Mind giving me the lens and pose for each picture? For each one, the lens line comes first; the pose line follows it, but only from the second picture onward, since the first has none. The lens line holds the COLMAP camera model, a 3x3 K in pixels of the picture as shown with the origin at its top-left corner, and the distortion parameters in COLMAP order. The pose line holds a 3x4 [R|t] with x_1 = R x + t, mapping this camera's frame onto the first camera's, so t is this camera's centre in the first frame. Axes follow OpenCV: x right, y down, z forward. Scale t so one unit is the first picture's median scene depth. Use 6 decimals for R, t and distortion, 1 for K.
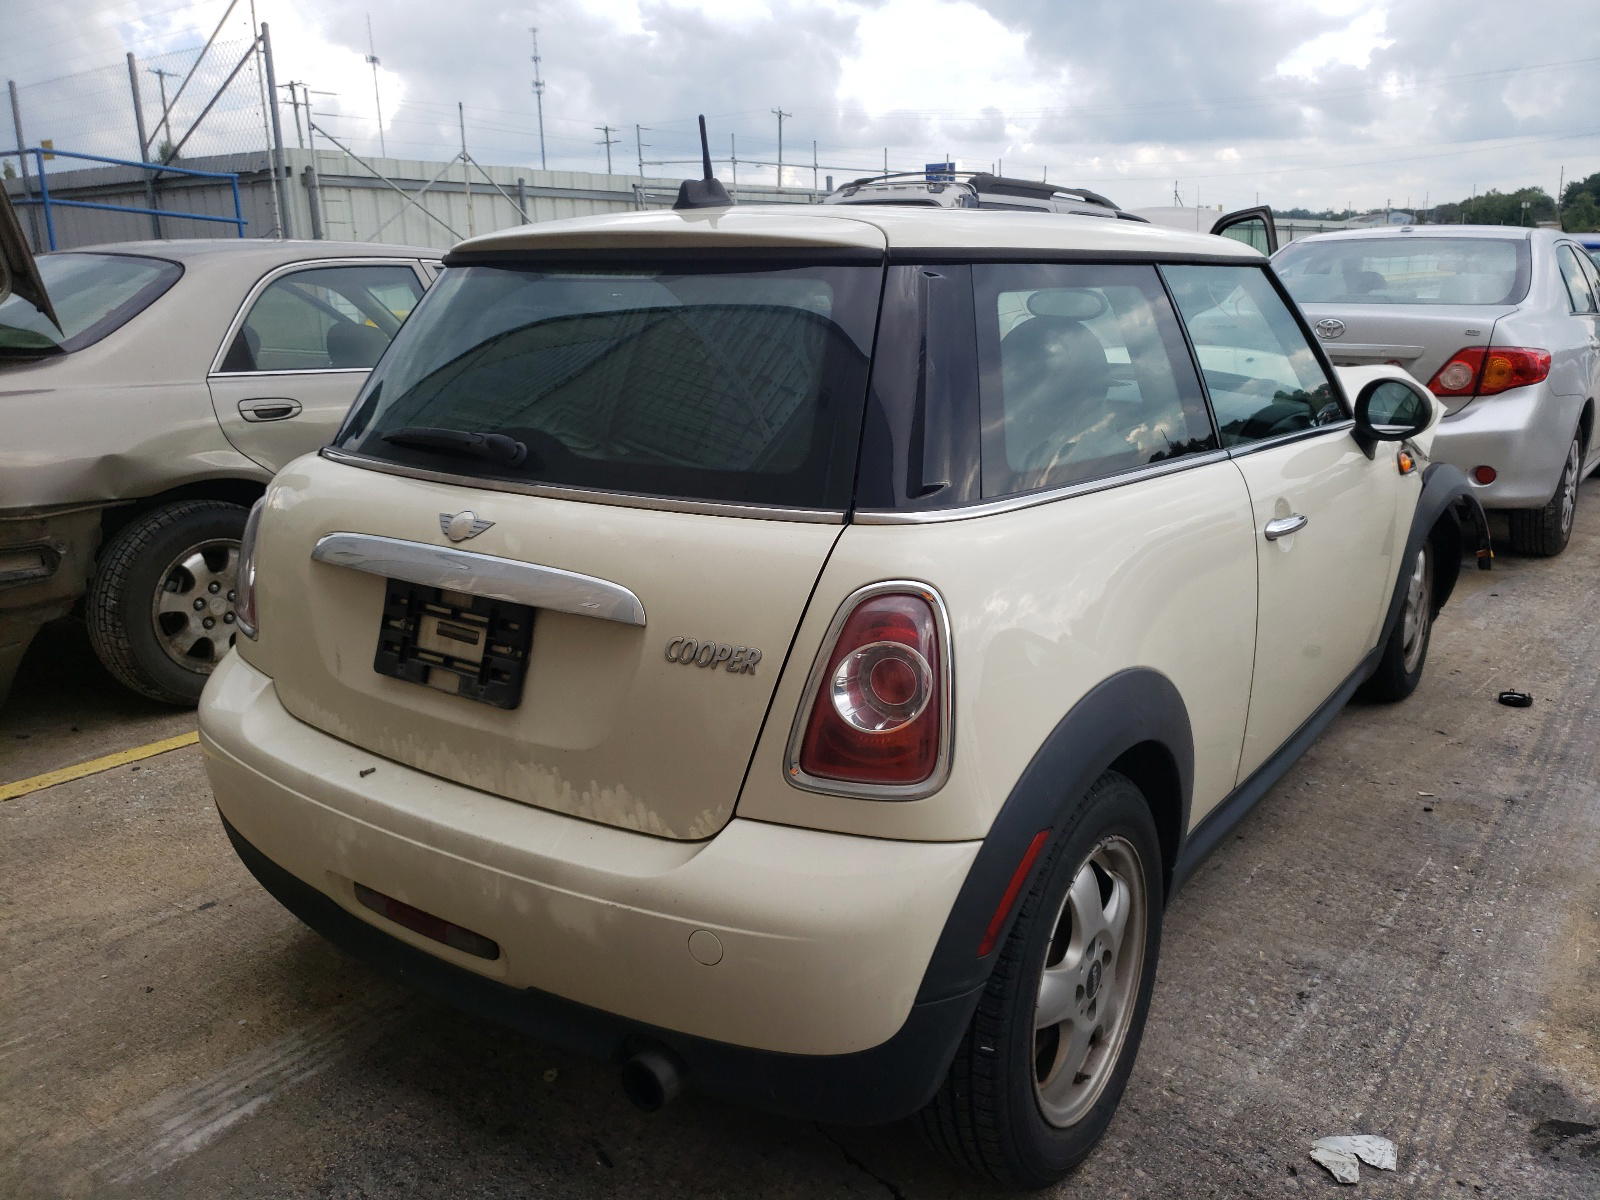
lens RADIAL K [[1299.7, 0, 800.0], [0, 1299.7, 600.0], [0, 0, 1]] dist [0.035149, -0.056127]
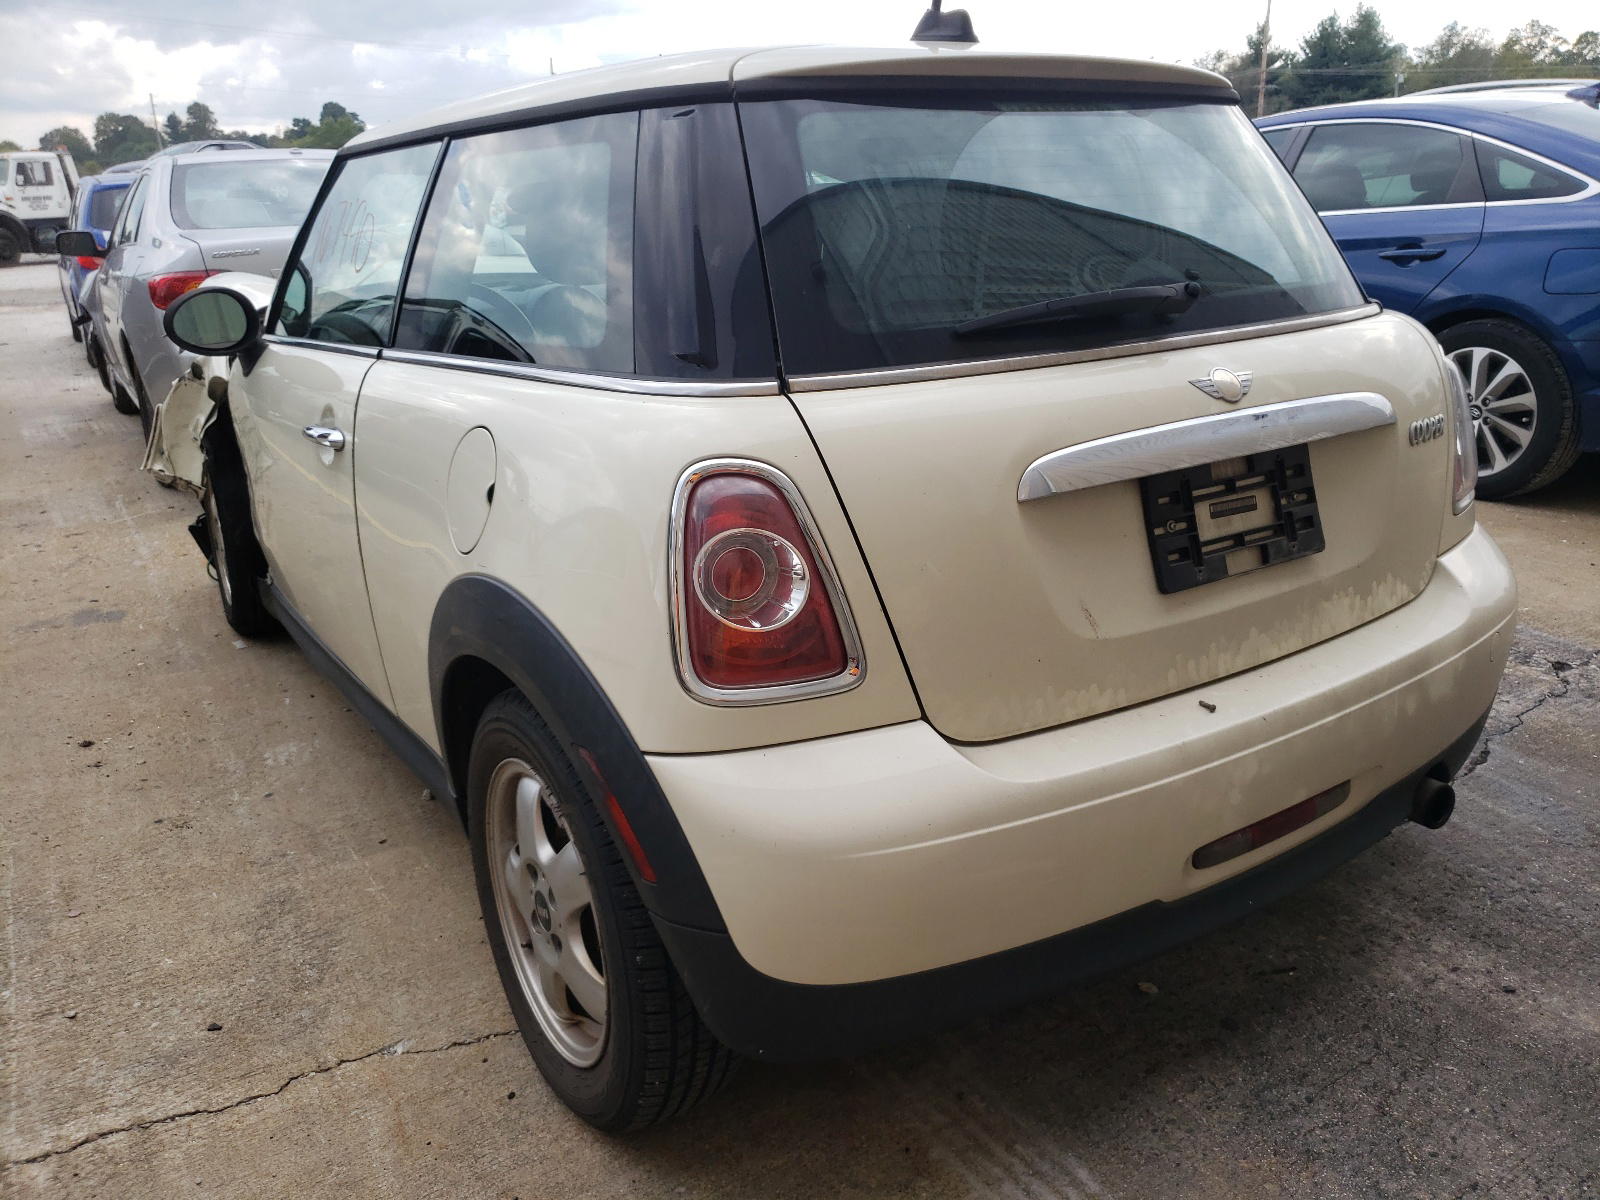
lens RADIAL K [[1384.3, 0, 800.0], [0, 1384.3, 600.0], [0, 0, 1]] dist [-0.014796, -0.009247]
pose [[0.311526, -0.288241, 0.905466, -1.222888], [0.255675, 0.943169, 0.212278, -0.189749], [-0.915195, 0.165375, 0.367517, 0.930124]]
